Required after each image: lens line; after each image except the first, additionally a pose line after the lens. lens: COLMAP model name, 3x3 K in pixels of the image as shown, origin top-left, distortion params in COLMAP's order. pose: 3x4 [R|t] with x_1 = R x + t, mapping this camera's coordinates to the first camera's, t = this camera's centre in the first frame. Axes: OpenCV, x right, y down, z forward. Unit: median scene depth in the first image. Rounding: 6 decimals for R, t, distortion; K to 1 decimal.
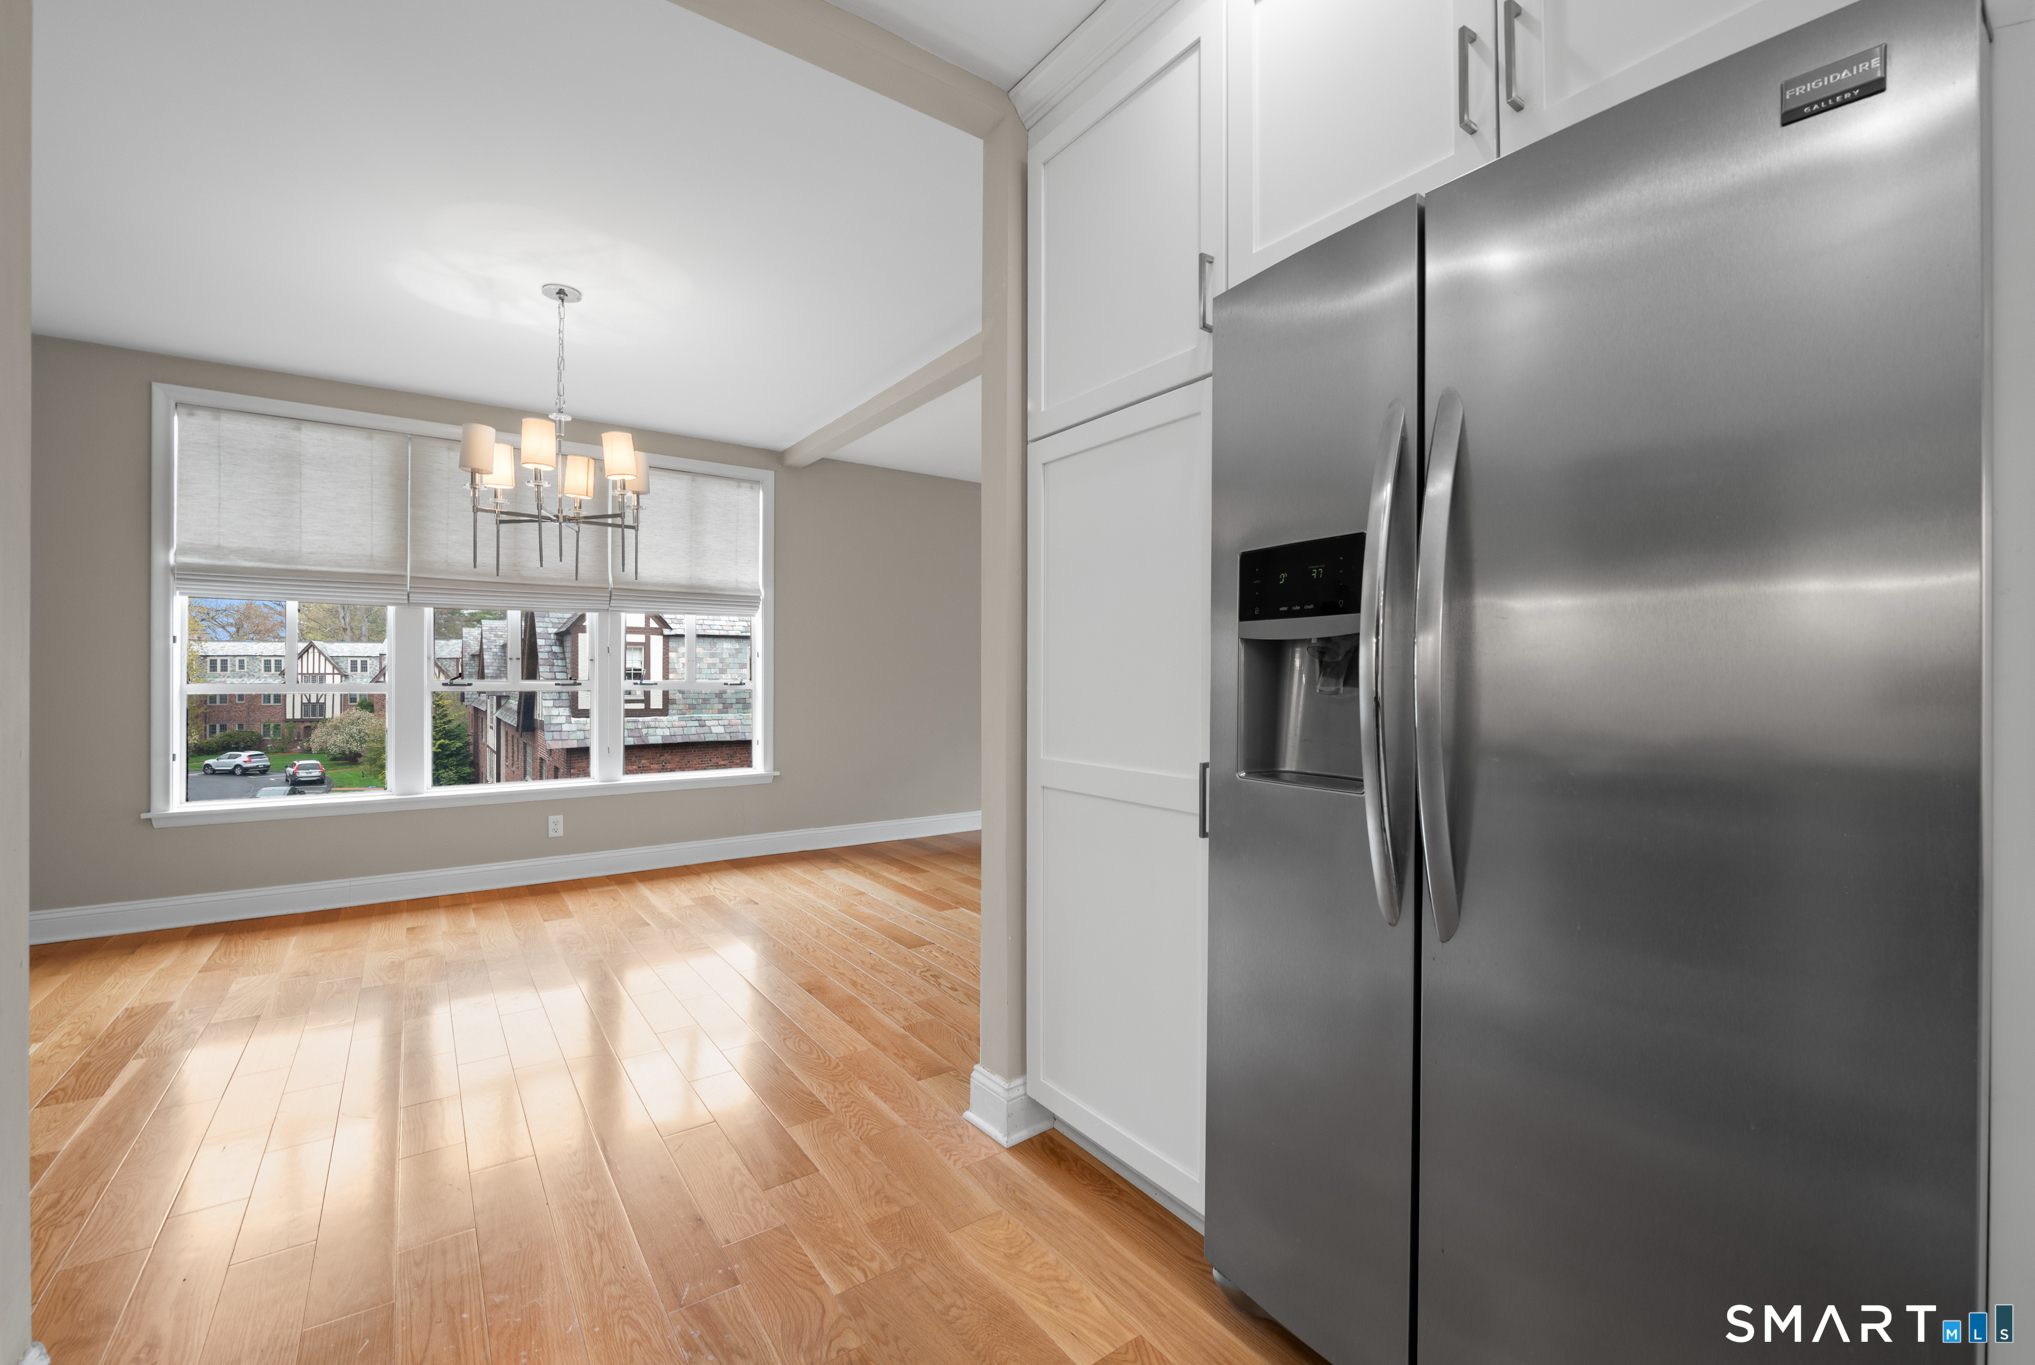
lens RADIAL K [[833.7, 0, 1008.1], [0, 833.7, 674.5], [0, 0, 1]] dist [-0.014110, -0.000260]
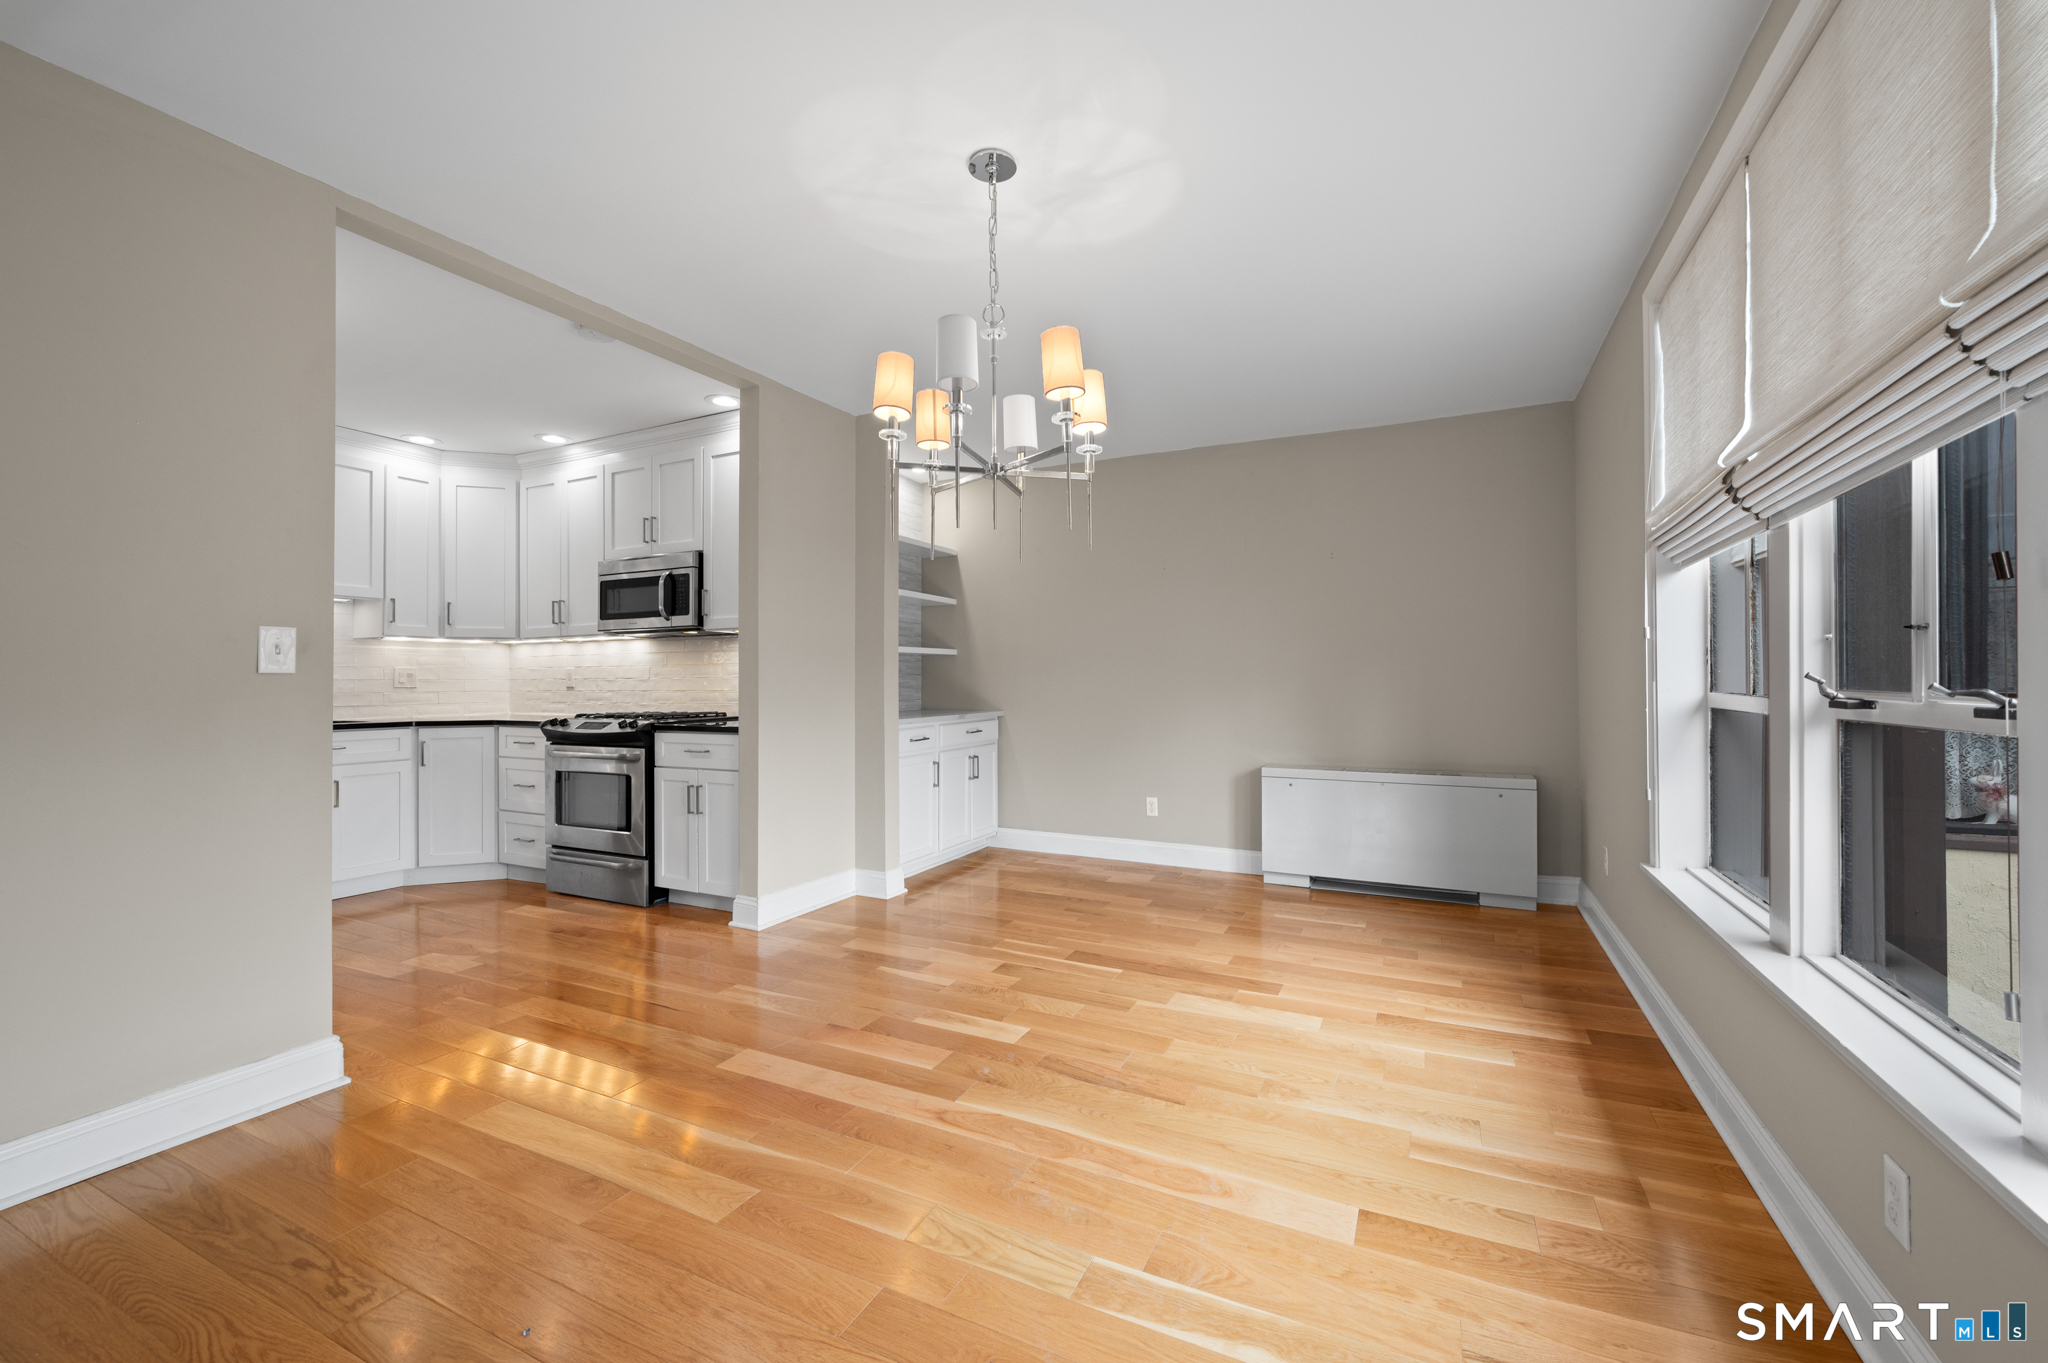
lens RADIAL K [[817.6, 0, 1027.8], [0, 817.6, 677.2], [0, 0, 1]] dist [0.000096, -0.001692]
pose [[-0.871350, -0.001432, -0.490661, -0.163196], [0.003664, 0.999949, -0.009426, 0.000032], [0.490649, -0.010011, -0.871300, 1.271370]]
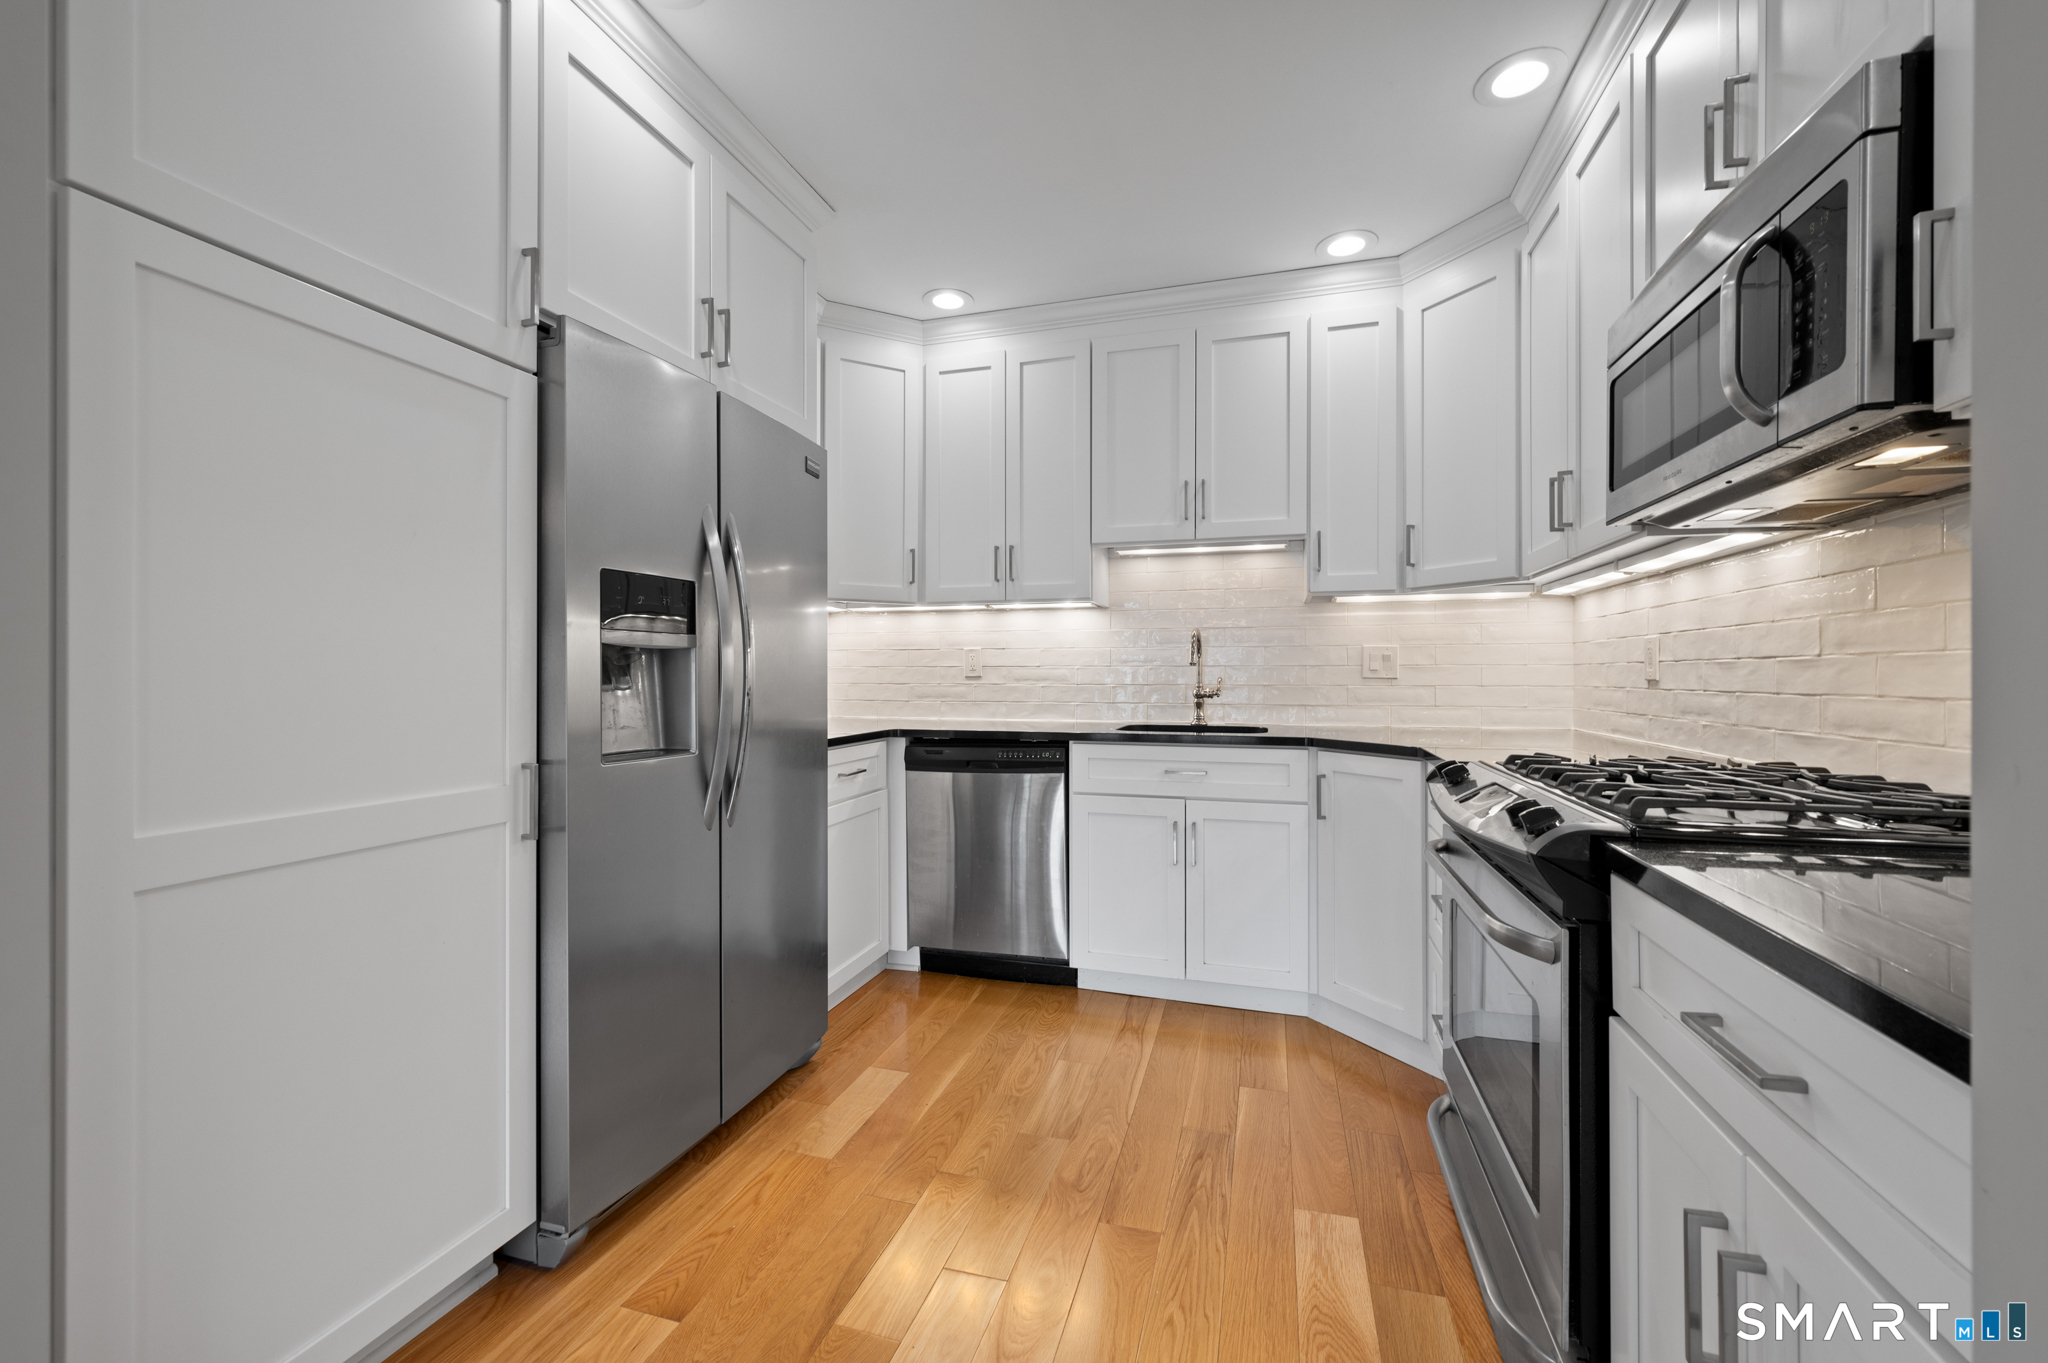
lens RADIAL K [[817.6, 0, 1032.5], [0, 817.6, 673.6], [0, 0, 1]] dist [0.000096, -0.001692]
pose [[-0.626234, -0.001492, 0.779633, -0.343496], [-0.003939, 0.999991, -0.001250, -0.001643], [-0.779625, -0.003854, -0.626235, 0.433407]]
